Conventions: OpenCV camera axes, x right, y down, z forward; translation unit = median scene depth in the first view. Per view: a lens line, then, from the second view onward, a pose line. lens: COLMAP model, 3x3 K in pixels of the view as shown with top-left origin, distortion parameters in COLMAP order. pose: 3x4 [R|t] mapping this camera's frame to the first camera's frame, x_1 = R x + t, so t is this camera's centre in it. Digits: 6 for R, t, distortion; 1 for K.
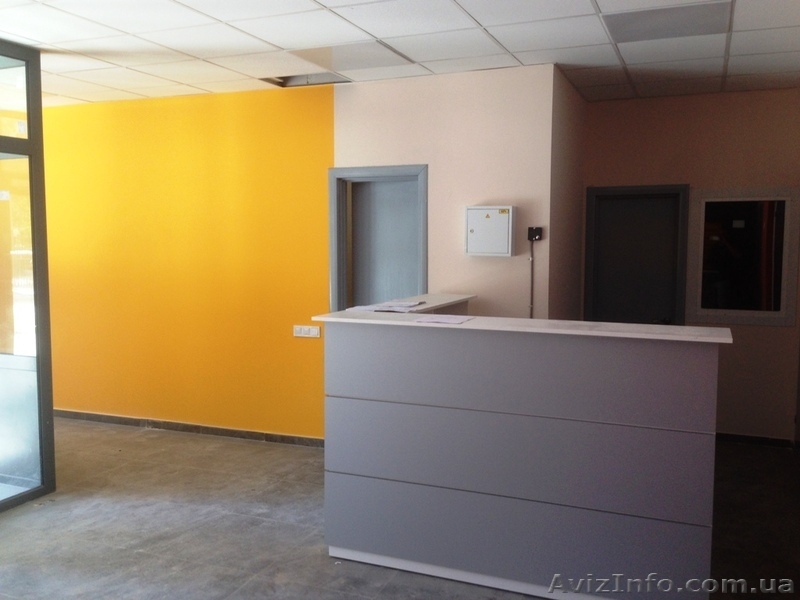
lens RADIAL K [[732.4, 0, 400.0], [0, 732.4, 300.0], [0, 0, 1]] dist [0.013655, 0.009720]
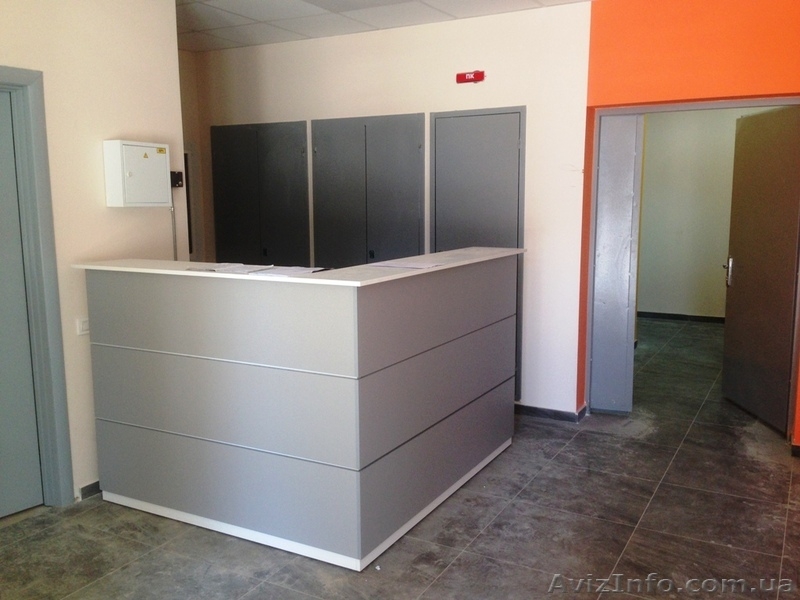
lens RADIAL K [[732.4, 0, 400.0], [0, 732.4, 300.0], [0, 0, 1]] dist [0.013655, 0.009720]
pose [[0.105550, -0.147064, 0.983479, -0.660556], [0.092487, 0.986169, 0.137540, -0.044580], [-0.990104, 0.076441, 0.117692, 0.651389]]
